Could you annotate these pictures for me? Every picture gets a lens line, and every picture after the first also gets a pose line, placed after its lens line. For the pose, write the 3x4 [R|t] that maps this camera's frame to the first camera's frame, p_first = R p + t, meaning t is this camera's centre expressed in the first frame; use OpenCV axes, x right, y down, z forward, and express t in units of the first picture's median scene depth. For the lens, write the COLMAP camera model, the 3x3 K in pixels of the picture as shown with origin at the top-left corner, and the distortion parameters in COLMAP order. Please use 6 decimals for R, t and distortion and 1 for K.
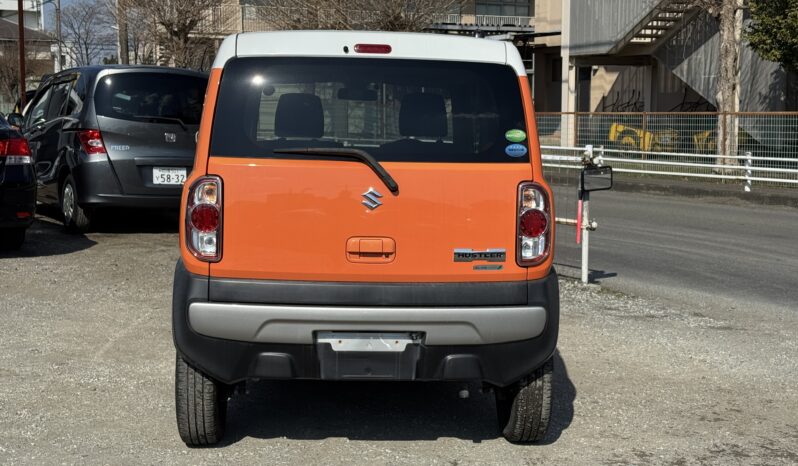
lens RADIAL K [[1144.8, 0, 399.0], [0, 1144.8, 233.0], [0, 0, 1]] dist [0.126470, 0.026994]
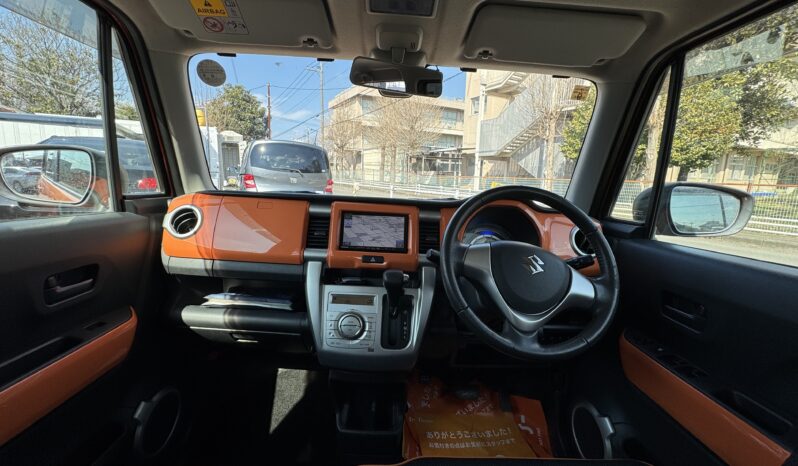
lens RADIAL K [[322.1, 0, 399.0], [0, 322.1, 233.0], [0, 0, 1]] dist [-0.000083, 0.000019]
pose [[0.998888, 0.035731, -0.030750, -0.007558], [-0.033601, 0.997174, 0.067199, -0.018771], [0.033064, -0.066091, 0.997266, 0.231106]]
